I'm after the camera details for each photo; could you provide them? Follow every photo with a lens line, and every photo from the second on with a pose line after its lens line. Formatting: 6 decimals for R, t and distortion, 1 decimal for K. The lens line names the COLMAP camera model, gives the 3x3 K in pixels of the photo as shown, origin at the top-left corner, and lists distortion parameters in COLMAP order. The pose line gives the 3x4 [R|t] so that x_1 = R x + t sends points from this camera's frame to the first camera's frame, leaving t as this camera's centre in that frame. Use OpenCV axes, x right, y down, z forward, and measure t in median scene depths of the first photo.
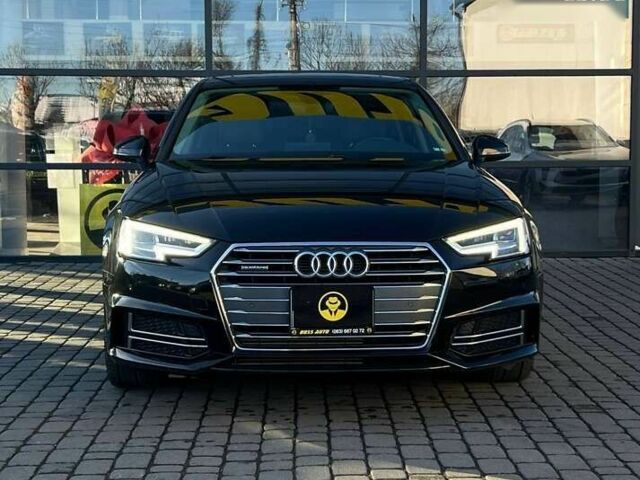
lens RADIAL K [[1243.9, 0, 320.0], [0, 1243.9, 240.0], [0, 0, 1]] dist [0.074971, 0.041197]
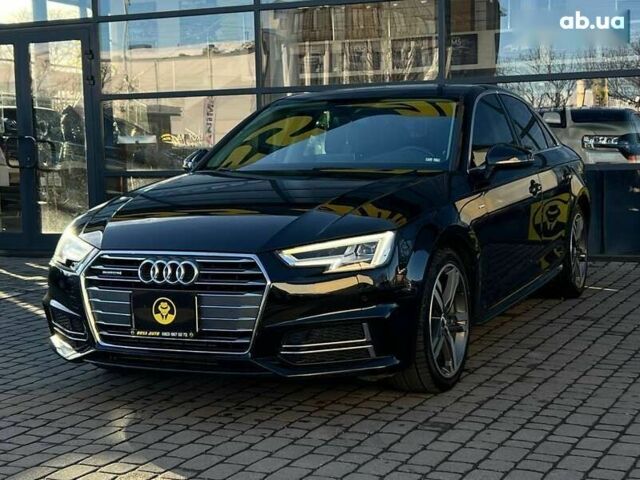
lens RADIAL K [[1243.9, 0, 320.0], [0, 1243.9, 240.0], [0, 0, 1]] dist [0.074971, 0.041197]
pose [[0.896081, 0.021966, -0.443347, 0.609904], [-0.019155, 0.999758, 0.010817, -0.022827], [0.443477, -0.001201, 0.896285, 0.083218]]
